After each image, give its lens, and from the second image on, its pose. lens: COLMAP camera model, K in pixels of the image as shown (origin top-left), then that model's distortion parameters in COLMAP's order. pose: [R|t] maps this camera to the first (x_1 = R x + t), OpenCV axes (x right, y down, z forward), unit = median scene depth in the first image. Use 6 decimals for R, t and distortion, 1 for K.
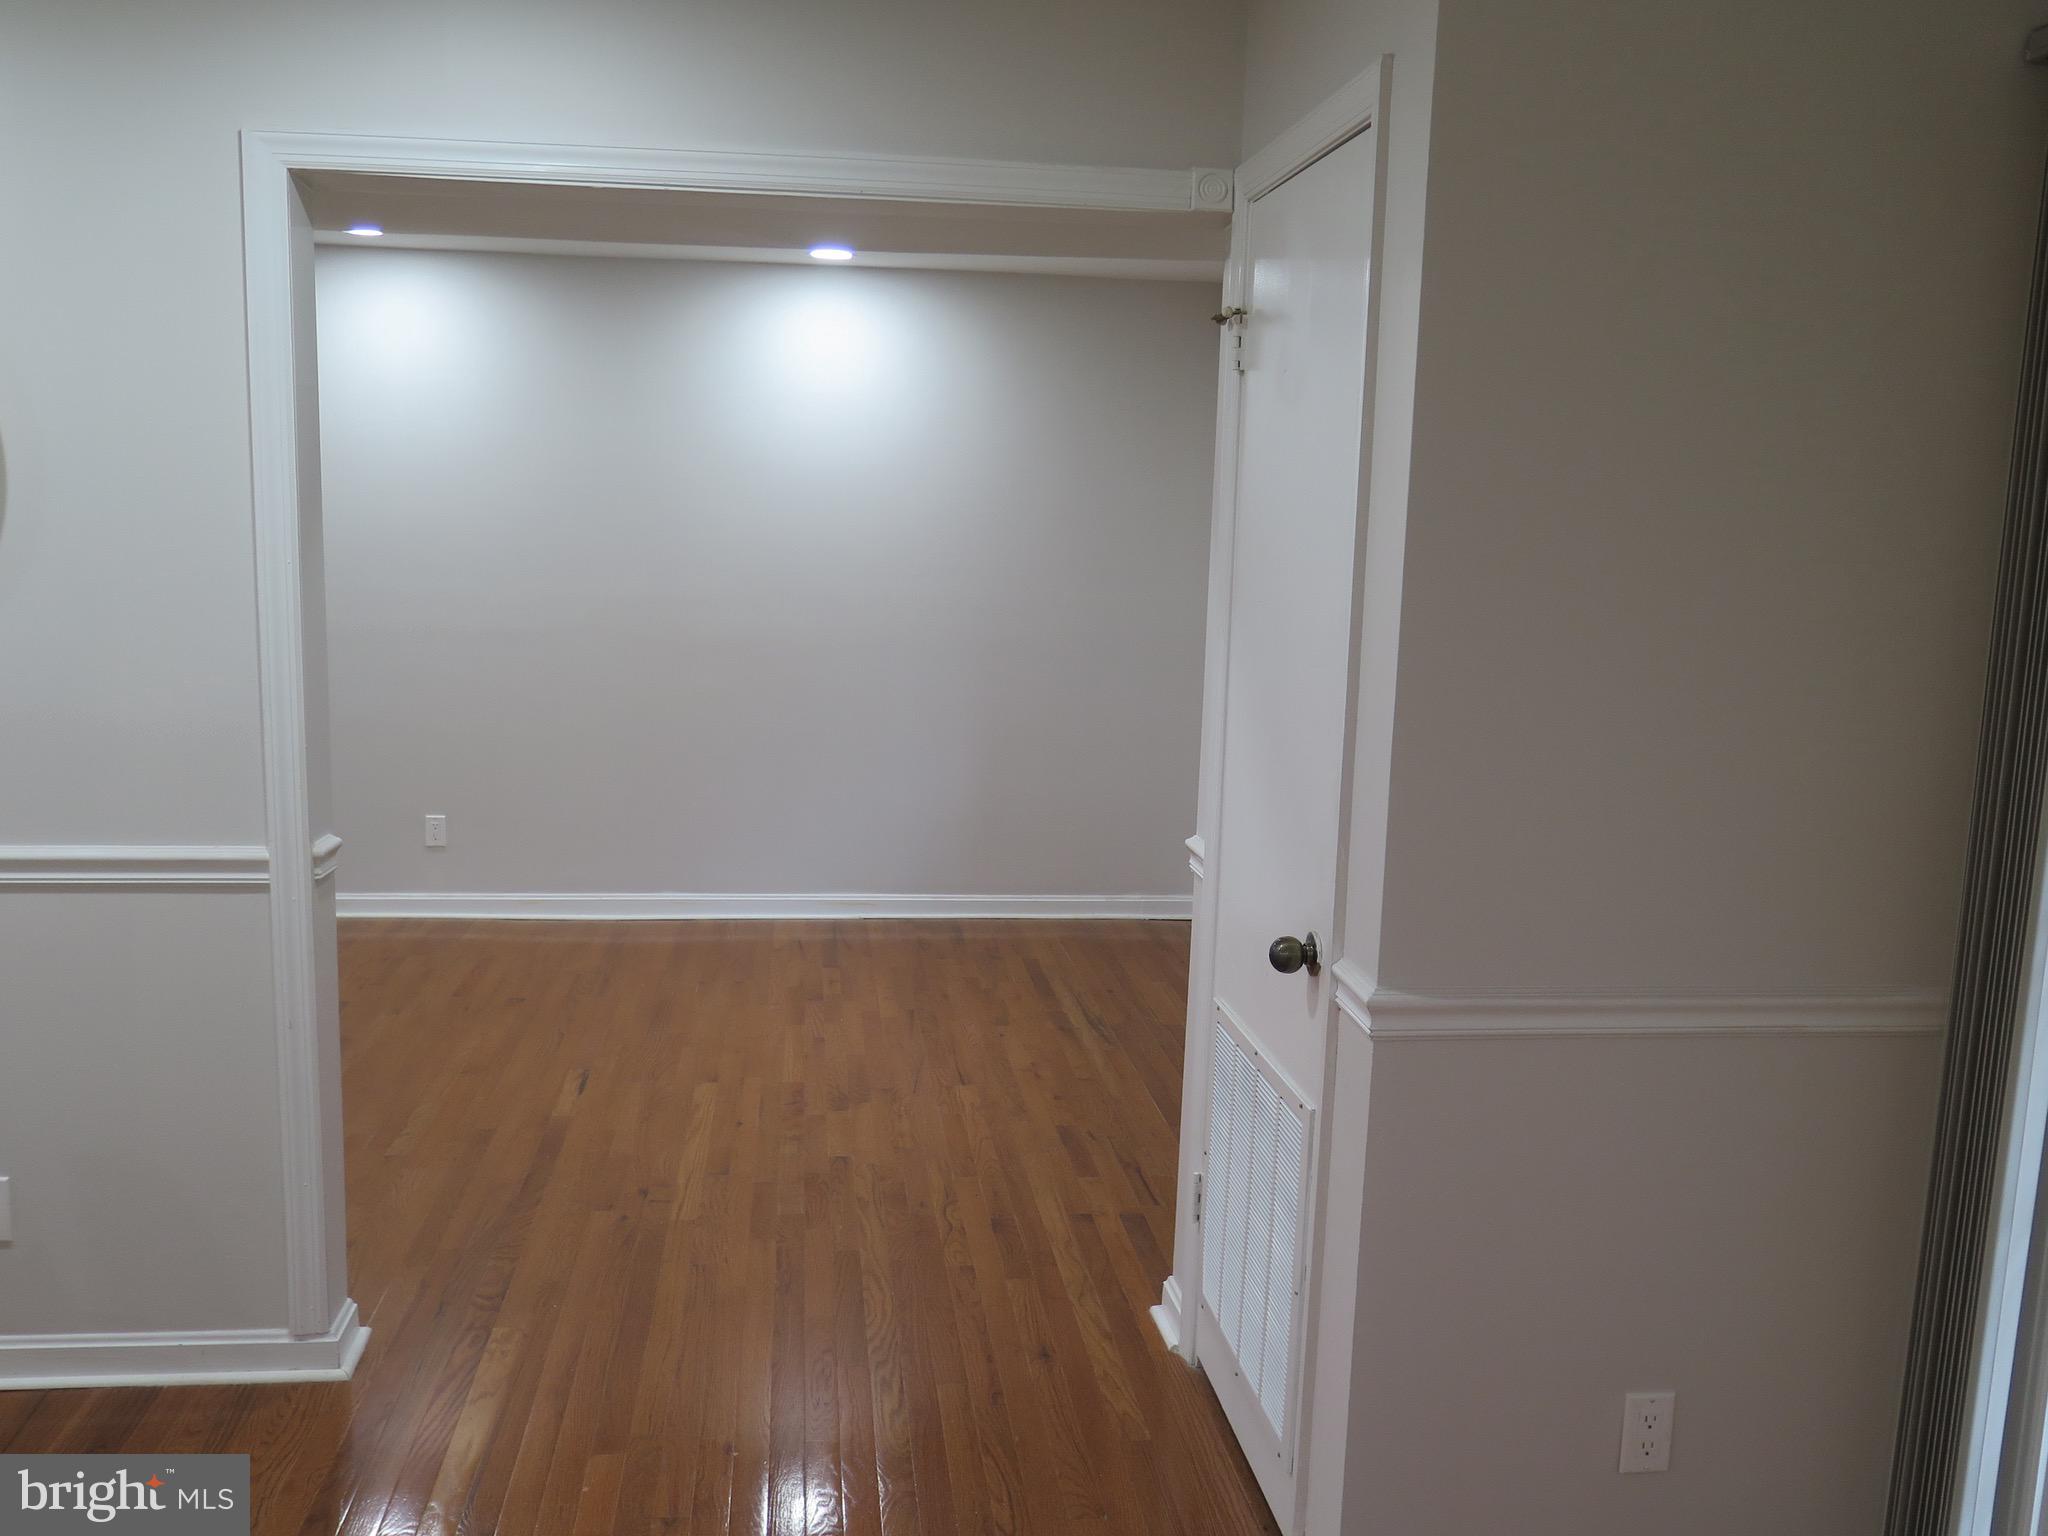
lens RADIAL K [[1696.1, 0, 1024.0], [0, 1696.1, 768.0], [0, 0, 1]] dist [-0.233726, 0.422131]
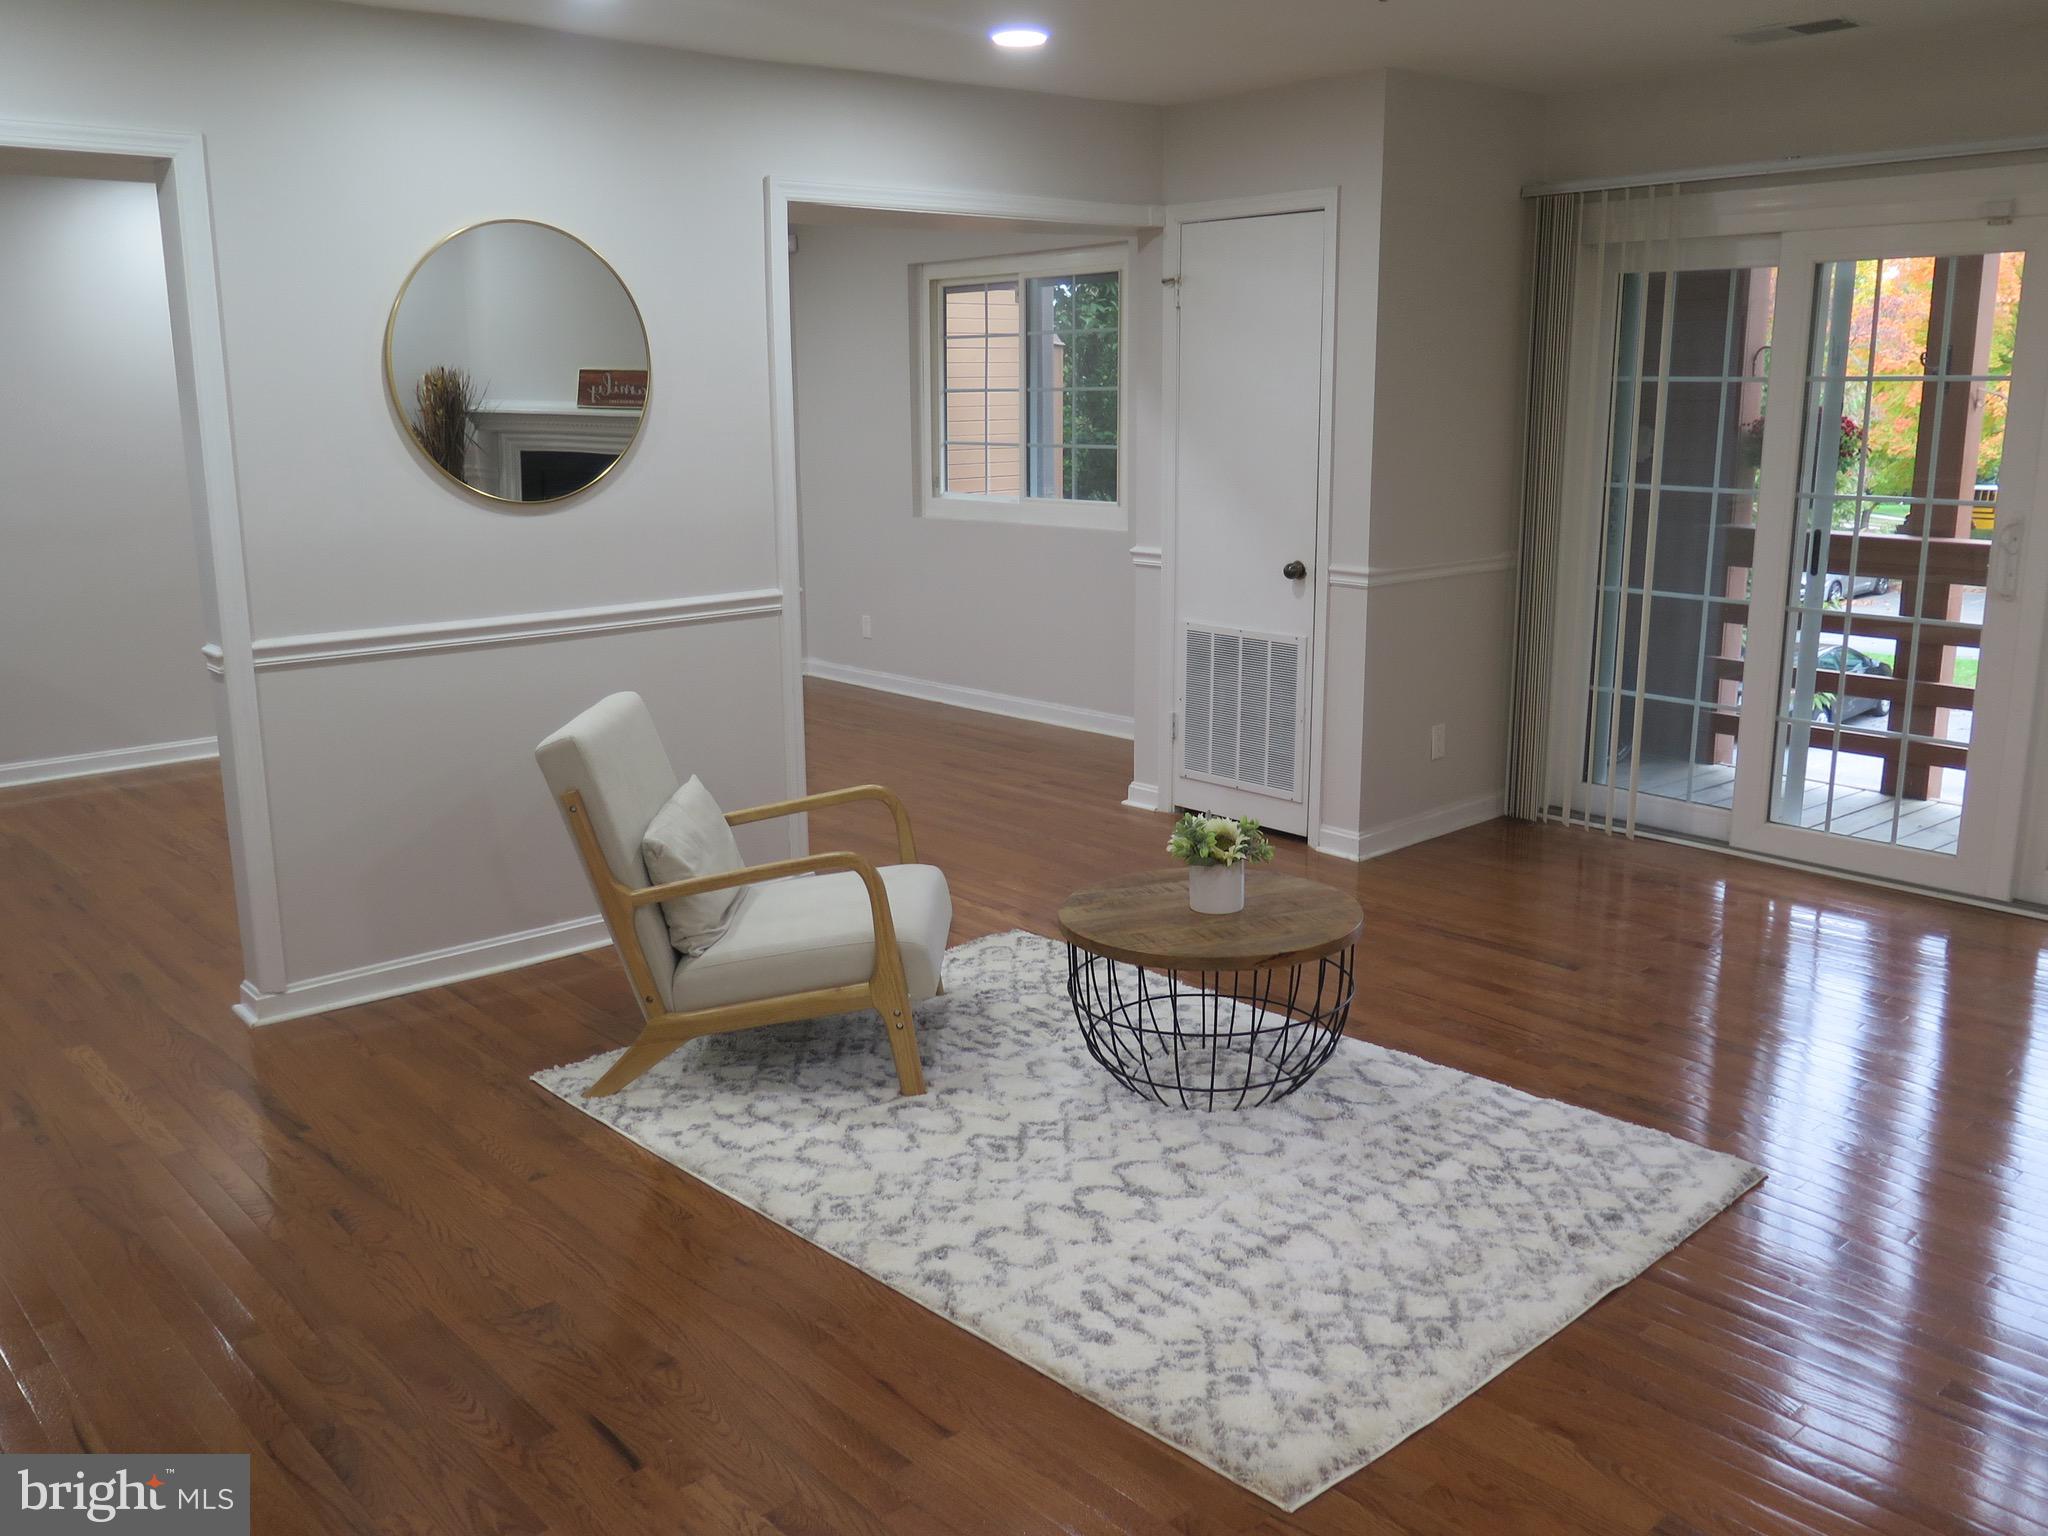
lens RADIAL K [[1727.9, 0, 1024.0], [0, 1727.9, 768.0], [0, 0, 1]] dist [-0.042899, 0.012996]
pose [[0.822905, -0.159401, 0.545361, -0.927934], [0.117146, 0.986817, 0.111668, 0.044545], [-0.555971, -0.028005, 0.830730, -0.489192]]
